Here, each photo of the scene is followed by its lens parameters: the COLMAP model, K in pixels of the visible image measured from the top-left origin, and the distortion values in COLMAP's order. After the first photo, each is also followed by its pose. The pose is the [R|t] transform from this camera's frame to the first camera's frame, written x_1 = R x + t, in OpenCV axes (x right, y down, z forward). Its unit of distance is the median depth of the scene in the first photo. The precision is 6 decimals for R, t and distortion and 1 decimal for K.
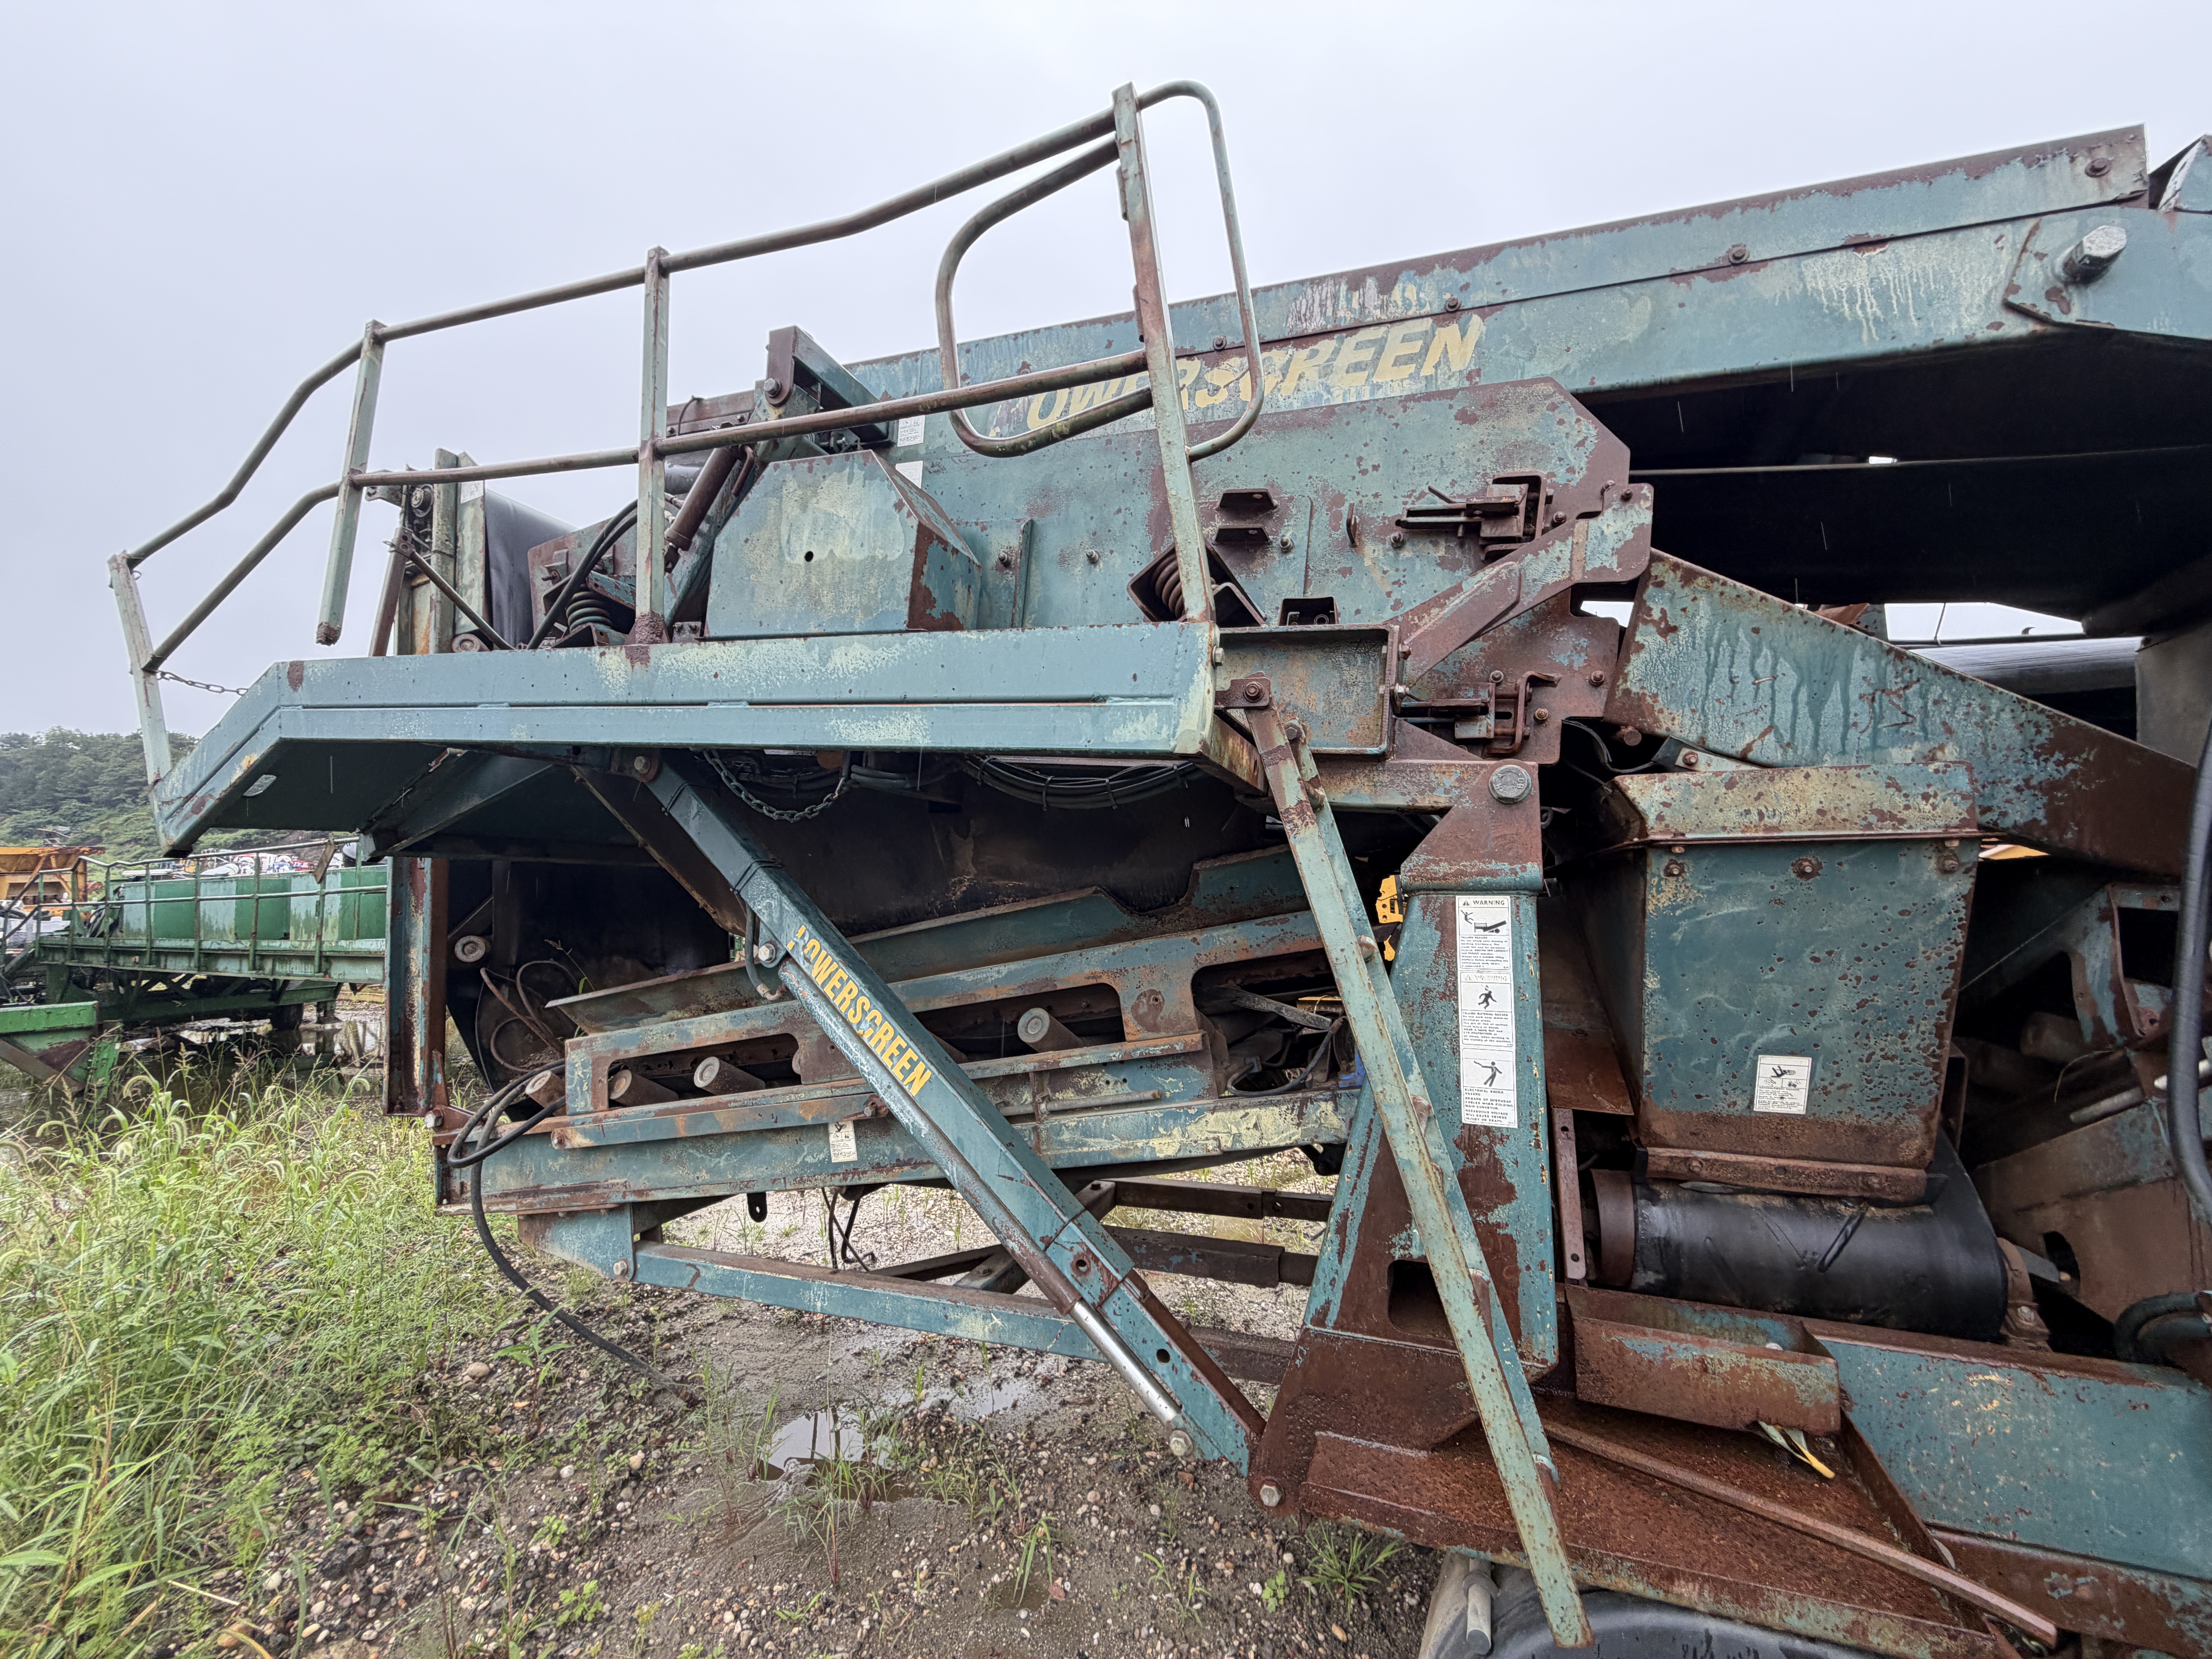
lens RADIAL K [[882.1, 0, 1102.2], [0, 882.1, 827.1], [0, 0, 1]] dist [0.000026, -0.000003]
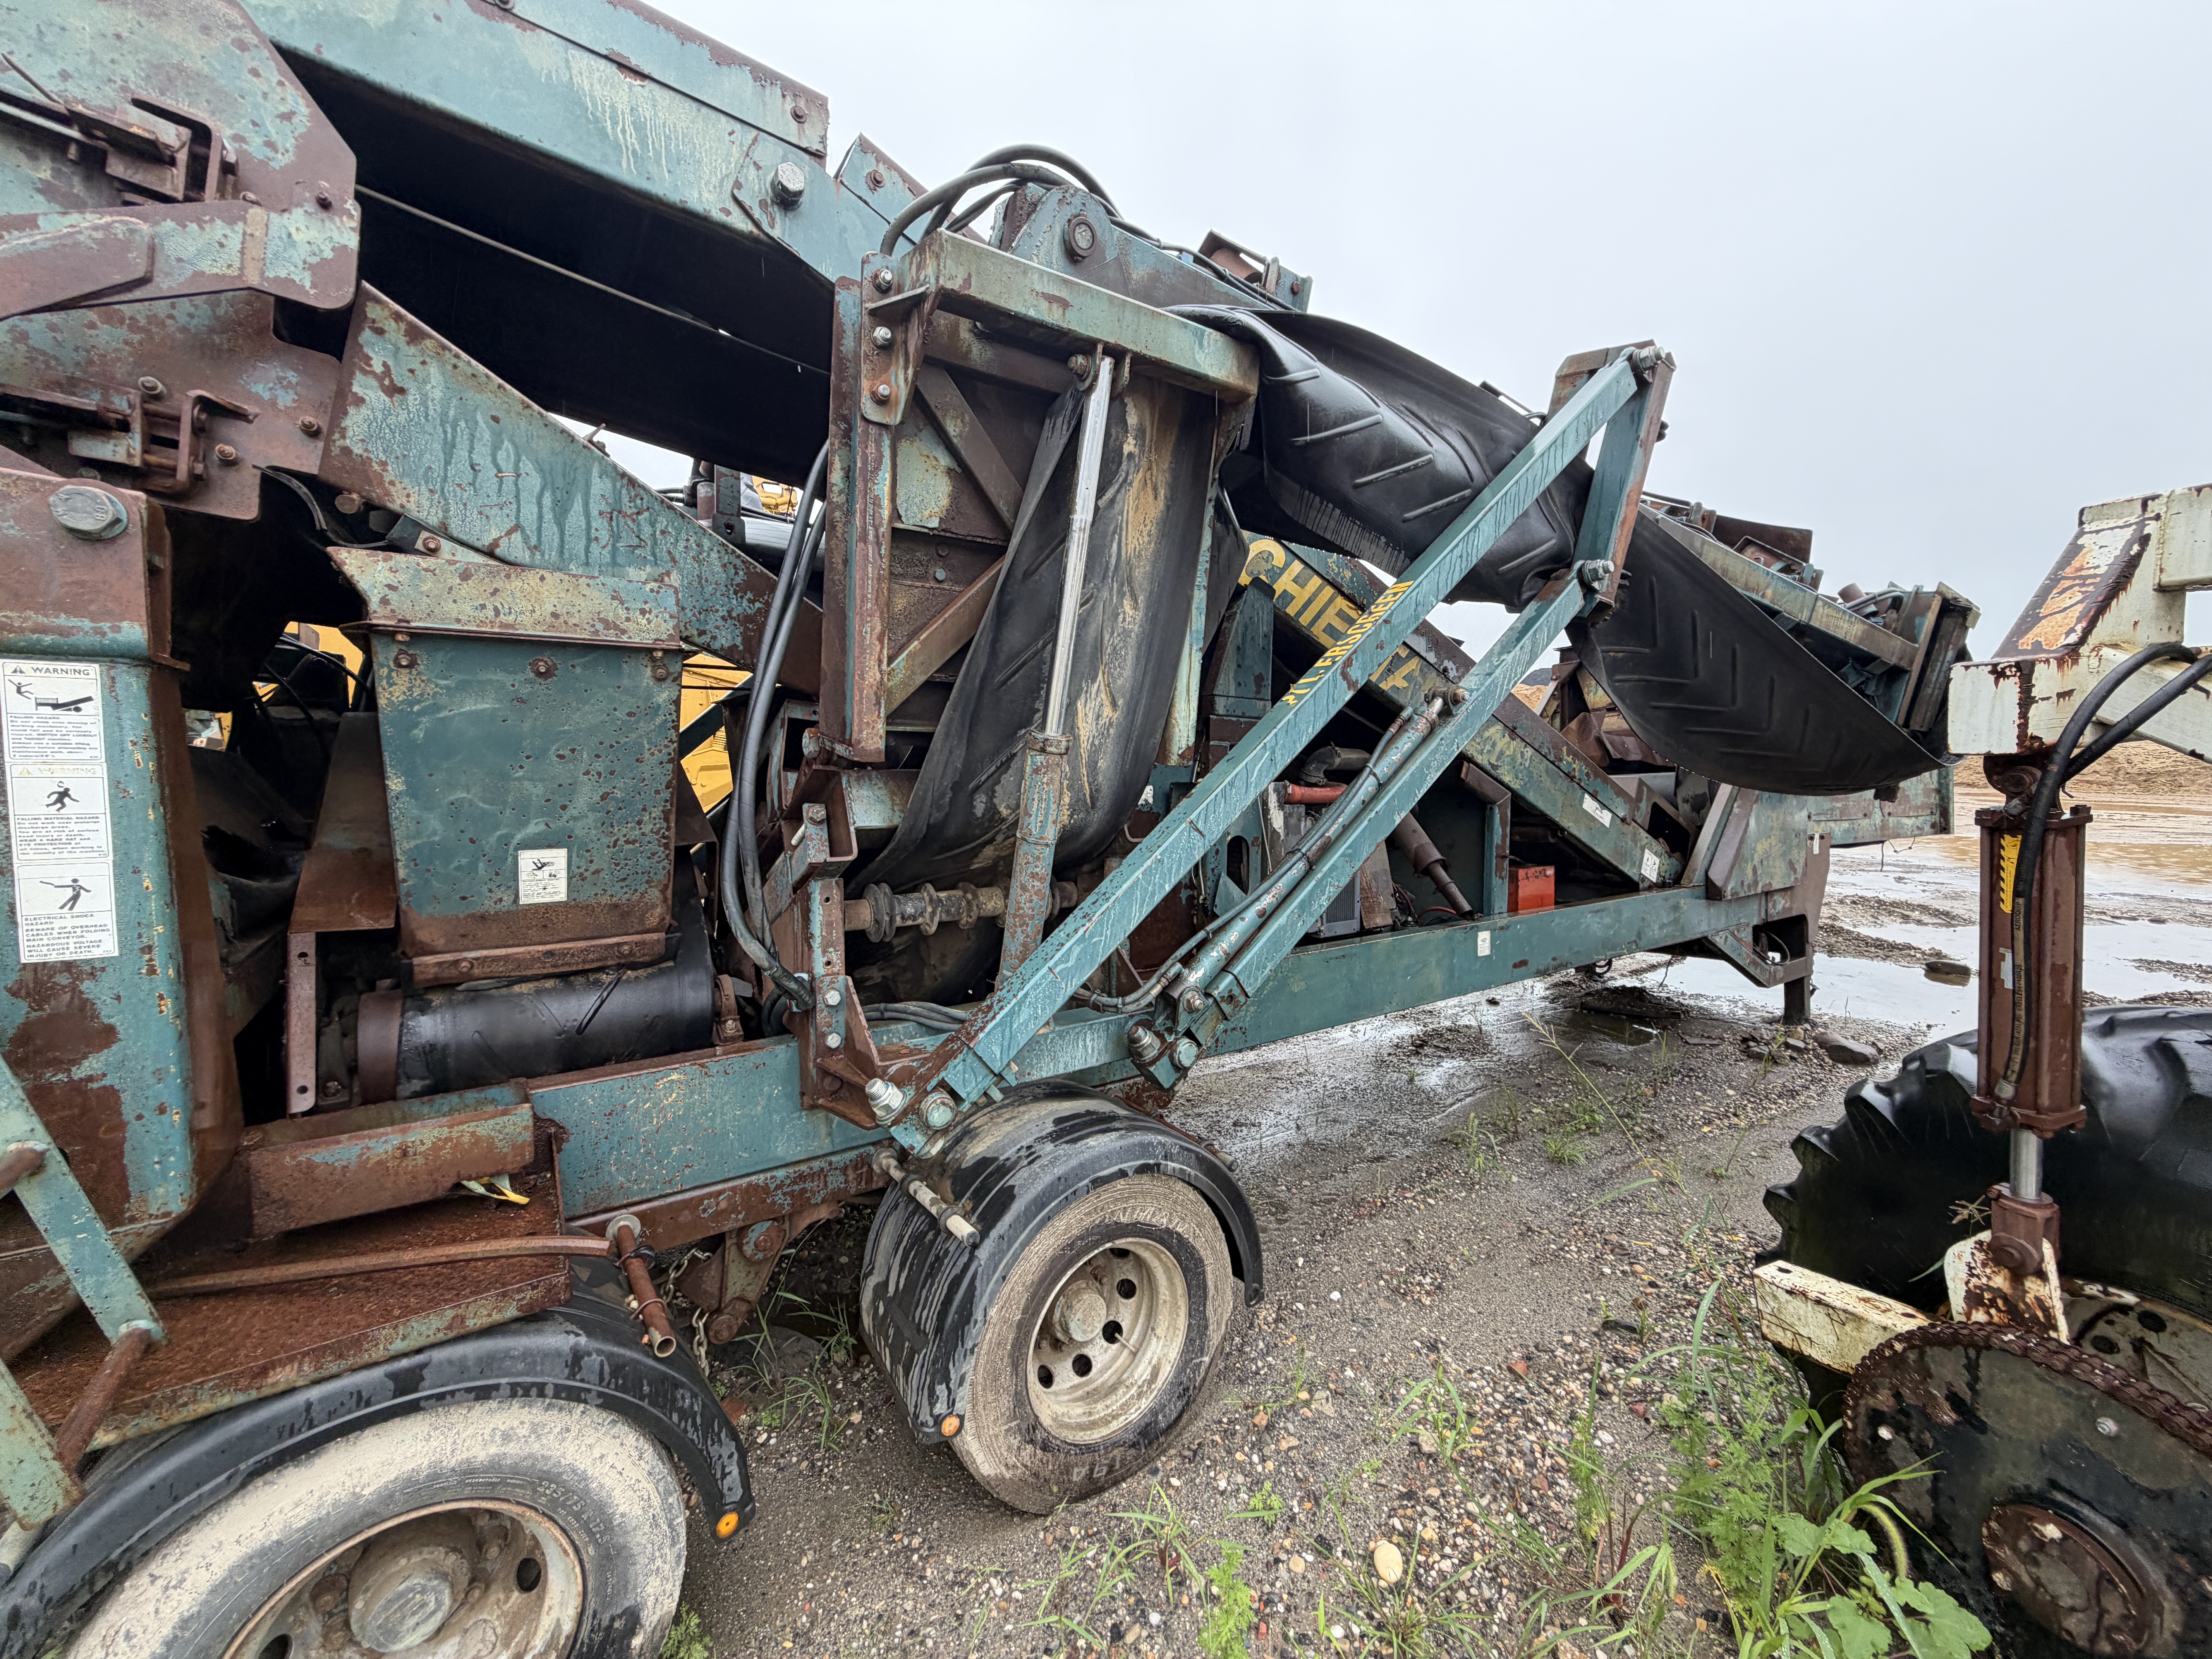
lens RADIAL K [[882.1, 0, 1102.2], [0, 882.1, 827.1], [0, 0, 1]] dist [0.000026, -0.000003]
pose [[0.550201, -0.060239, 0.832857, 0.268690], [-0.075912, 0.989656, 0.121729, 0.053480], [-0.831575, -0.130199, 0.539937, -0.142422]]
